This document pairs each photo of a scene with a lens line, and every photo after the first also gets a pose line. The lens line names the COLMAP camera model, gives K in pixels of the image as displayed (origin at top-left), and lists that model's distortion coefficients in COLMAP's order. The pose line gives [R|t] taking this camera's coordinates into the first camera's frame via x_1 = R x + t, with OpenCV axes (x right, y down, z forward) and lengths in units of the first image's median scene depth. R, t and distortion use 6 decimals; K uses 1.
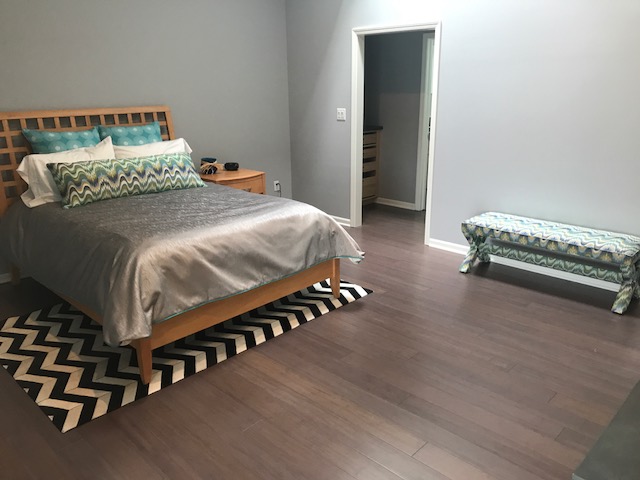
lens RADIAL K [[526.9, 0, 319.0], [0, 526.9, 237.9], [0, 0, 1]] dist [0.011824, -0.010866]
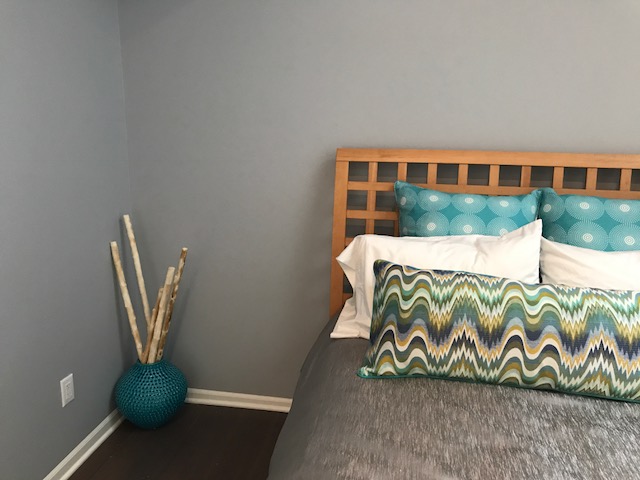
lens RADIAL K [[526.9, 0, 319.0], [0, 526.9, 237.9], [0, 0, 1]] dist [0.011824, -0.010866]
pose [[0.558068, 0.203078, -0.804561, -0.171359], [-0.254935, 0.964658, 0.066658, -0.181676], [0.789663, 0.167911, 0.590117, 0.689542]]
